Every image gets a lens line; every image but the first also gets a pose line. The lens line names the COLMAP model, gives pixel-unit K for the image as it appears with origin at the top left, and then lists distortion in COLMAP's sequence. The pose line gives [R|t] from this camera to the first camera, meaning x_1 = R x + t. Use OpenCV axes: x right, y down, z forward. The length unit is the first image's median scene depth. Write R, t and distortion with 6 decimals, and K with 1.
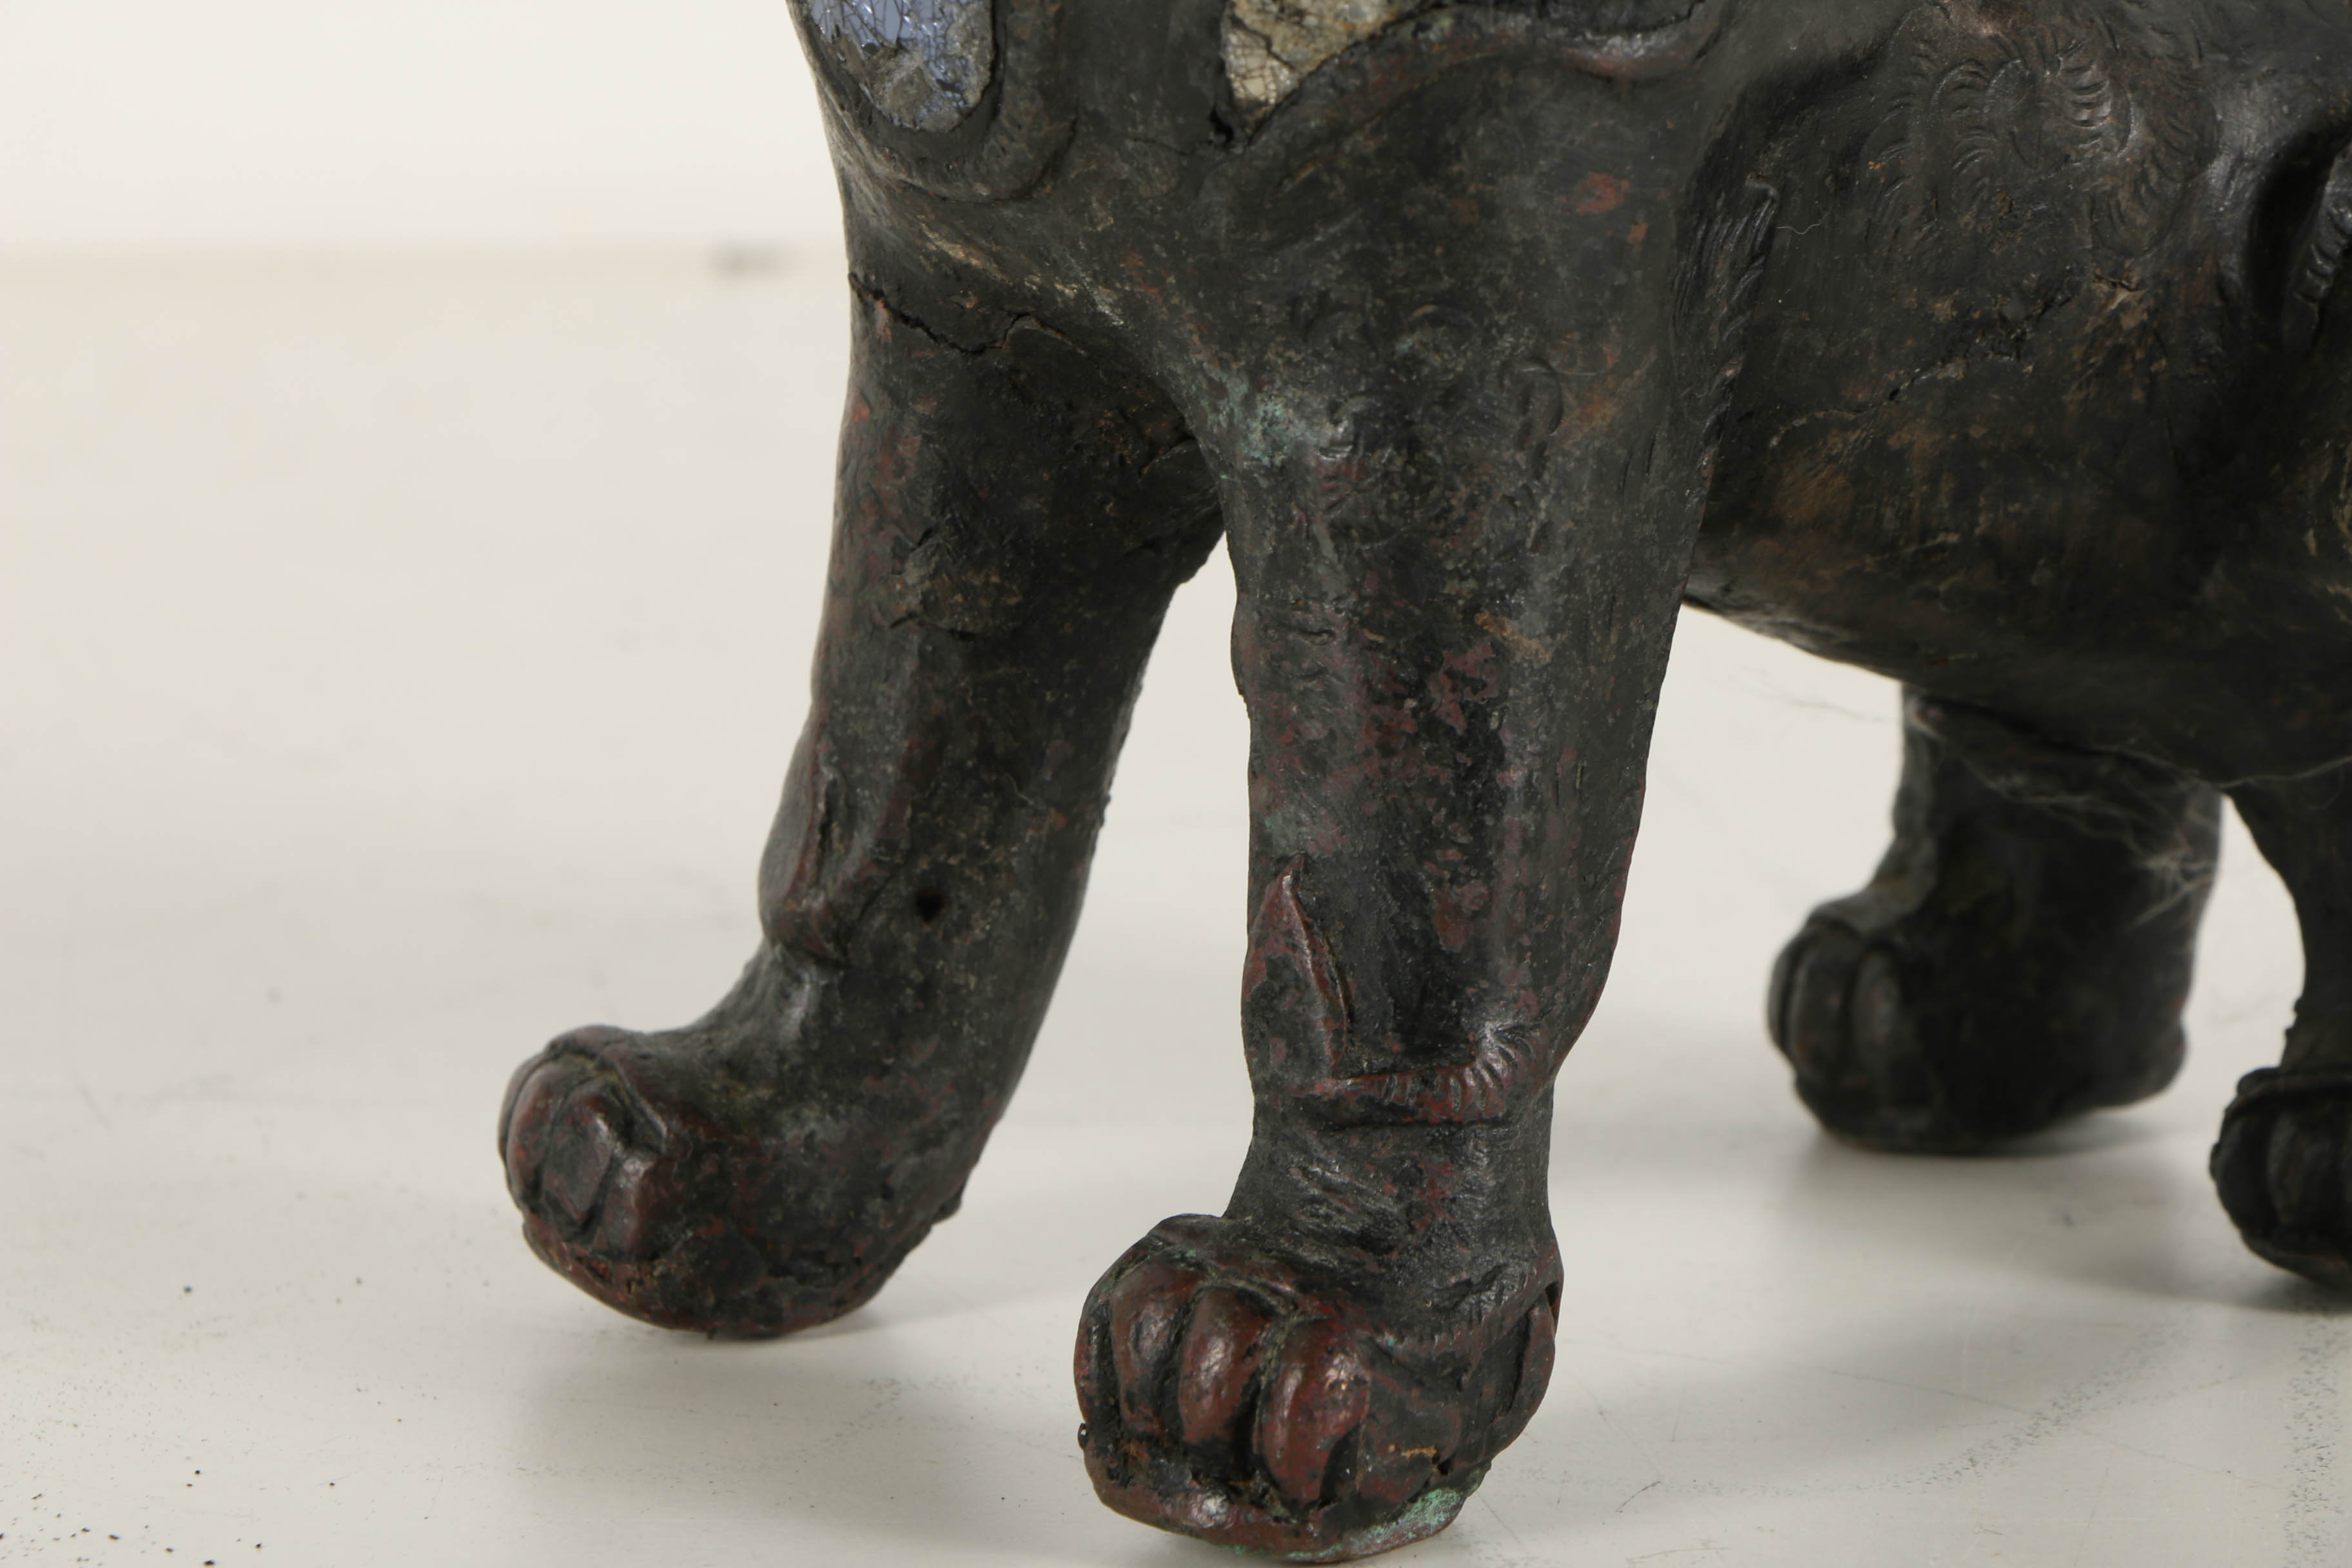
lens RADIAL K [[11910.1, 0, 1164.0], [0, 11910.1, 797.3], [0, 0, 1]] dist [1.226401, 0.000000]
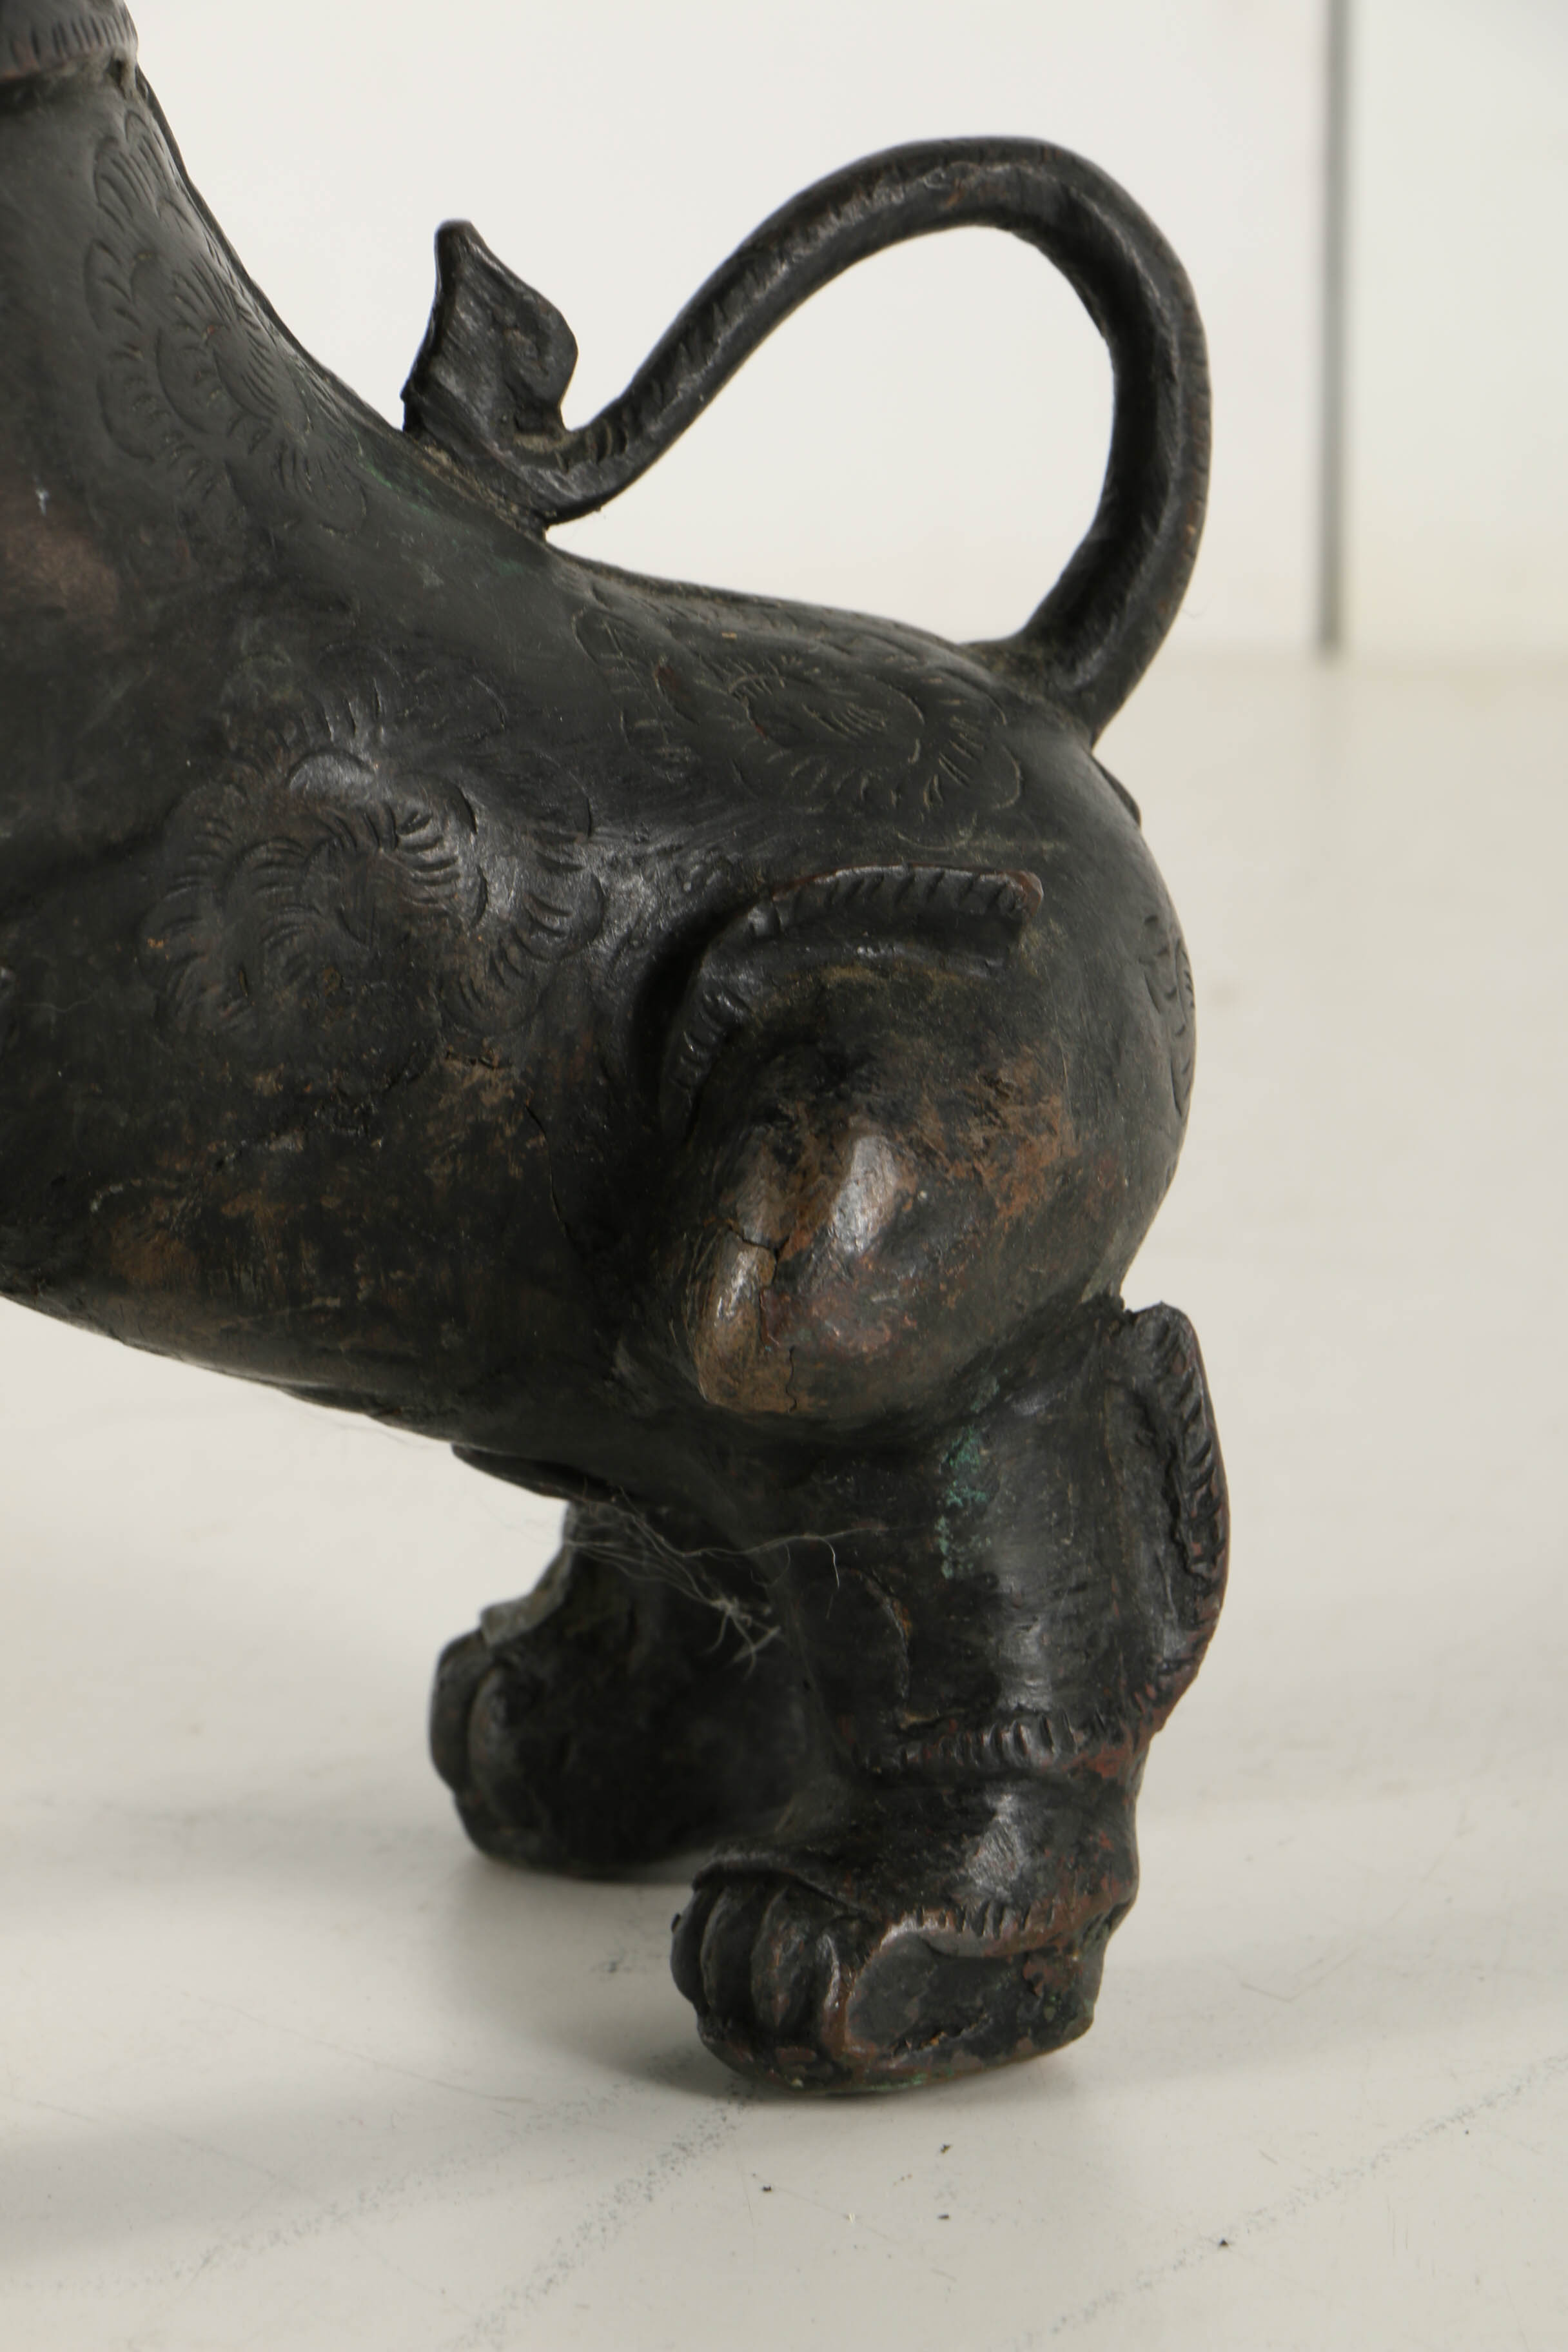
lens RADIAL K [[13238.1, 0, 730.0], [0, 13238.1, 1341.5], [0, 0, 1]] dist [0.955428, 0.000000]
pose [[0.964968, 0.065404, -0.254085, 0.380106], [-0.048711, 0.996254, 0.071450, -0.099395], [0.257807, -0.056570, 0.964539, -0.037654]]
